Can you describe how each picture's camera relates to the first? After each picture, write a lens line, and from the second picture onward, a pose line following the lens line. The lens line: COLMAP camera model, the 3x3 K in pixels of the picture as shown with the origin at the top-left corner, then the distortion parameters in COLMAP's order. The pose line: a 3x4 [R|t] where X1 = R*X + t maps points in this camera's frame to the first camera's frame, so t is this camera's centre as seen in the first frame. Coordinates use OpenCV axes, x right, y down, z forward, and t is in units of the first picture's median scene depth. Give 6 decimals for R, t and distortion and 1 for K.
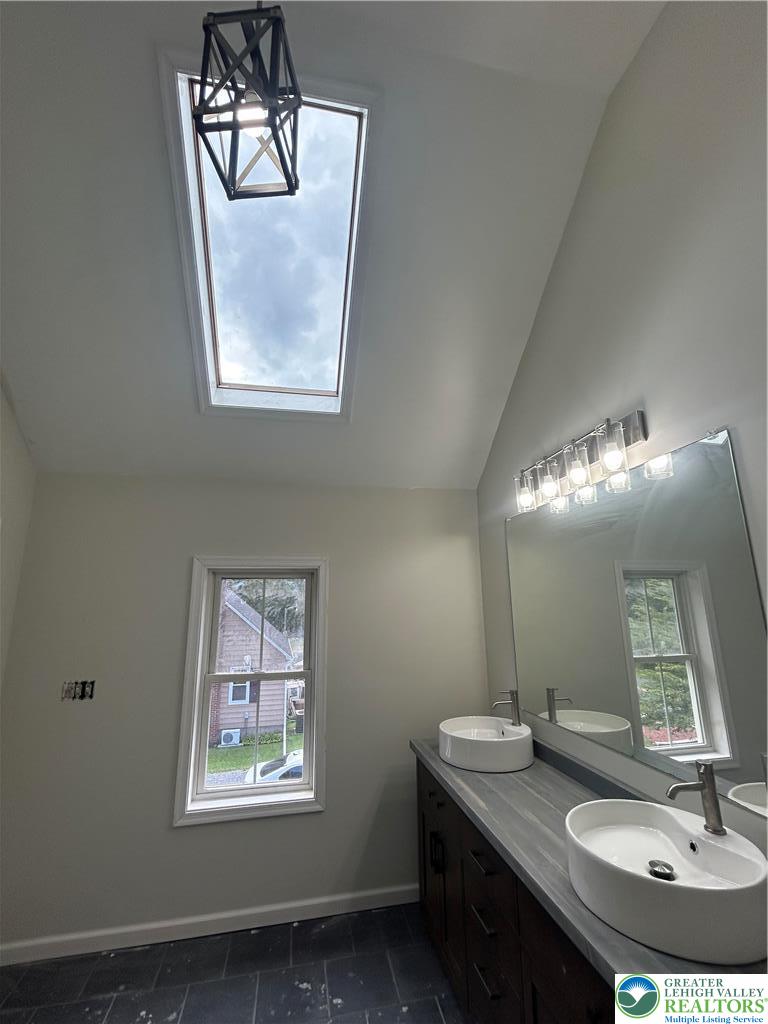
lens RADIAL K [[434.3, 0, 382.3], [0, 434.3, 513.1], [0, 0, 1]] dist [-0.002919, 0.001221]
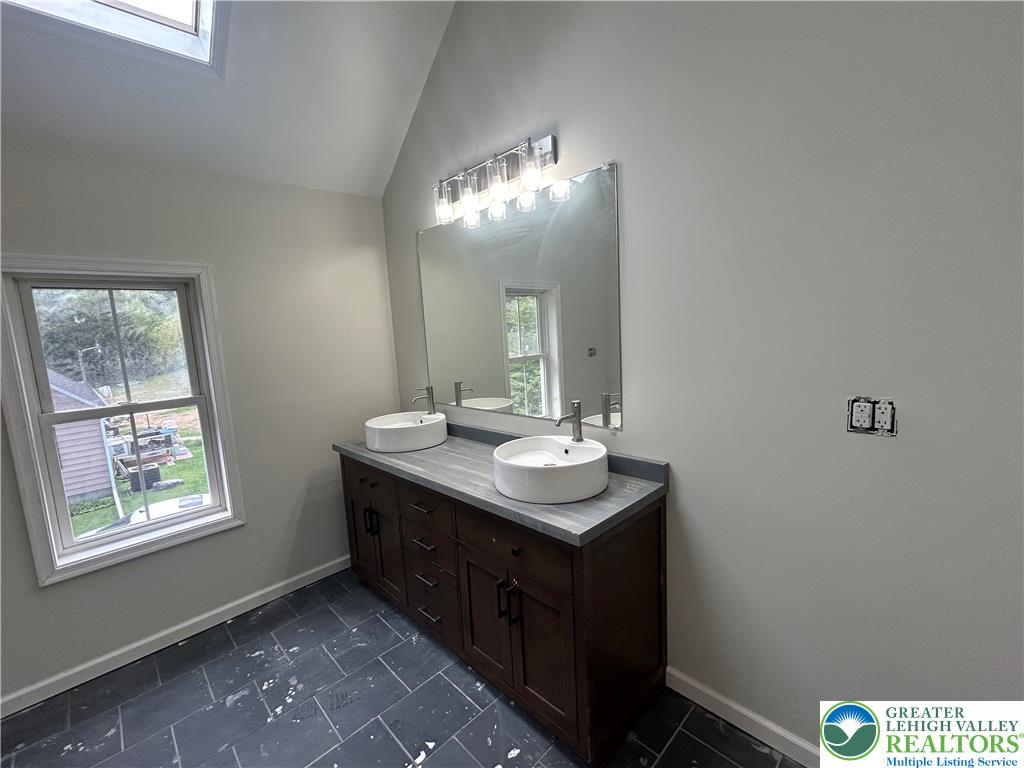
lens RADIAL K [[434.3, 0, 511.8], [0, 434.3, 383.1], [0, 0, 1]] dist [-0.002919, 0.001221]
pose [[0.838887, -0.102050, 0.534654, -0.129238], [-0.071998, 0.952832, 0.294835, 0.041760], [-0.539523, -0.285827, 0.791971, -0.031605]]
